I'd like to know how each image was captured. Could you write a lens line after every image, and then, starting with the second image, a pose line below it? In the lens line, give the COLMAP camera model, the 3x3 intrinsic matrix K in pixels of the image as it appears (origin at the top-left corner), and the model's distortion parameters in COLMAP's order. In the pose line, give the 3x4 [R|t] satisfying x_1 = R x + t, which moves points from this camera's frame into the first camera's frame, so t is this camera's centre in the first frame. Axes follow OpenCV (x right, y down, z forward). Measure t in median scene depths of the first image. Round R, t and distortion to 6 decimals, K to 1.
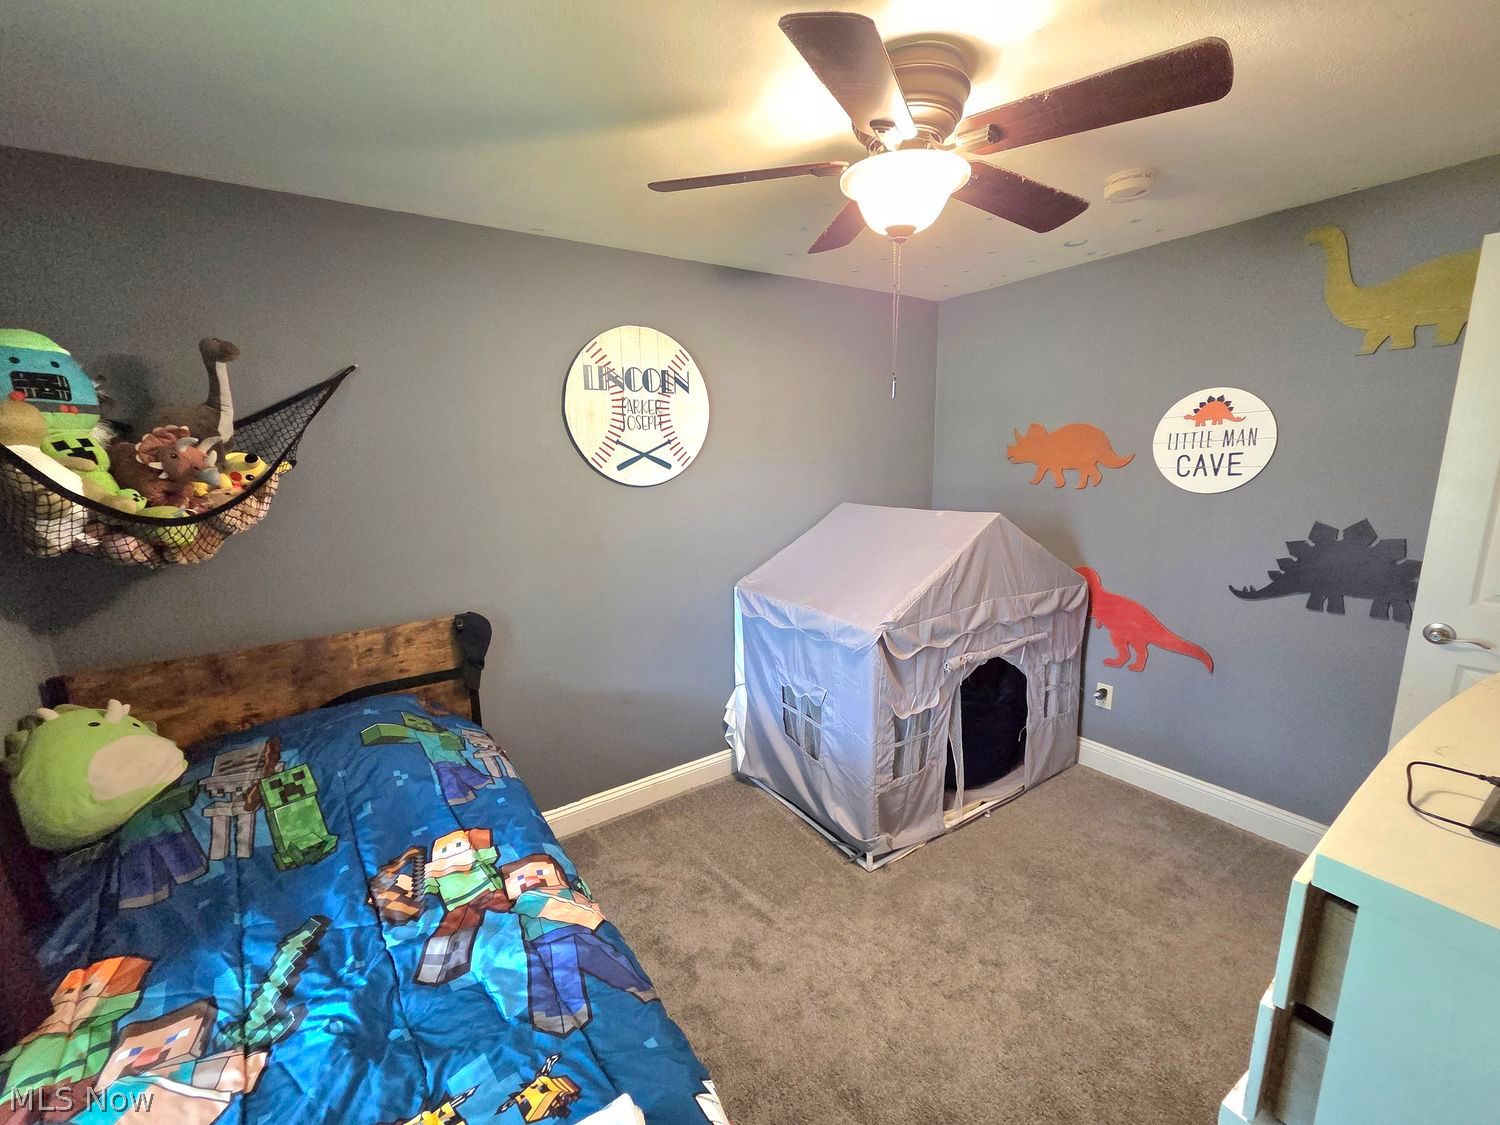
lens RADIAL K [[615.4, 0, 744.2], [0, 615.4, 562.5], [0, 0, 1]] dist [0.004465, -0.000878]
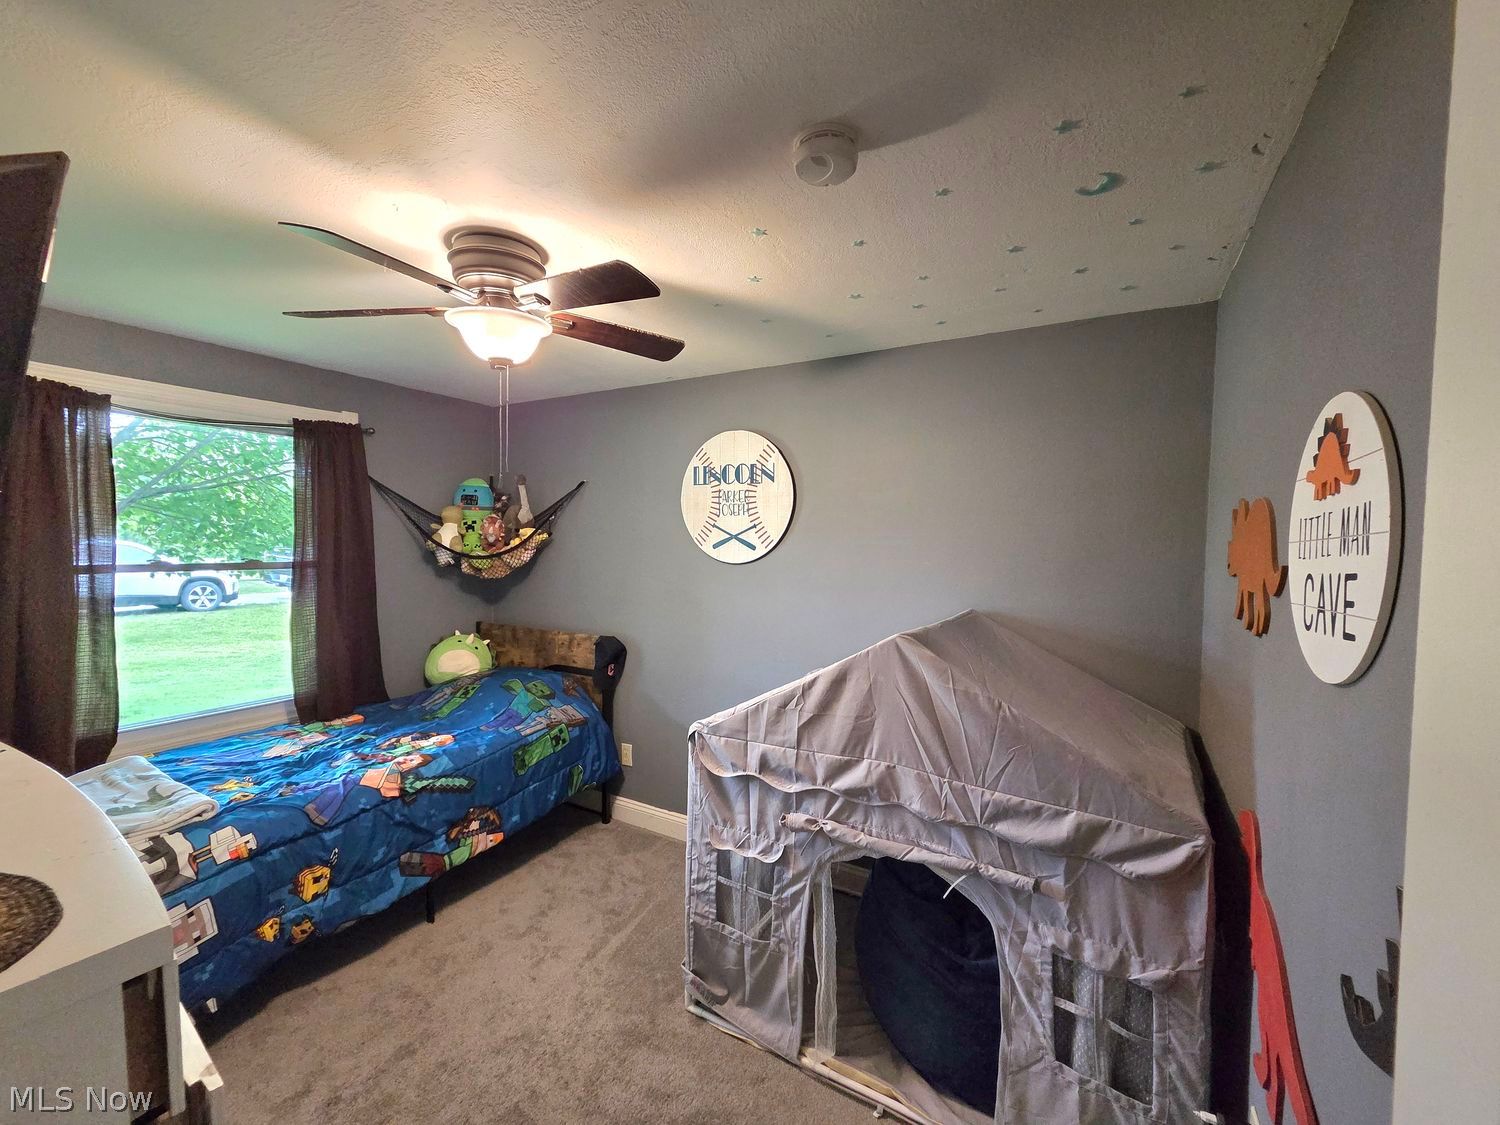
lens RADIAL K [[615.4, 0, 746.2], [0, 615.4, 561.5], [0, 0, 1]] dist [0.004465, -0.000878]
pose [[0.443365, 0.062180, -0.894182, 0.904160], [-0.186870, 0.982082, -0.024364, -0.107985], [0.876645, 0.177898, 0.447041, 0.523313]]
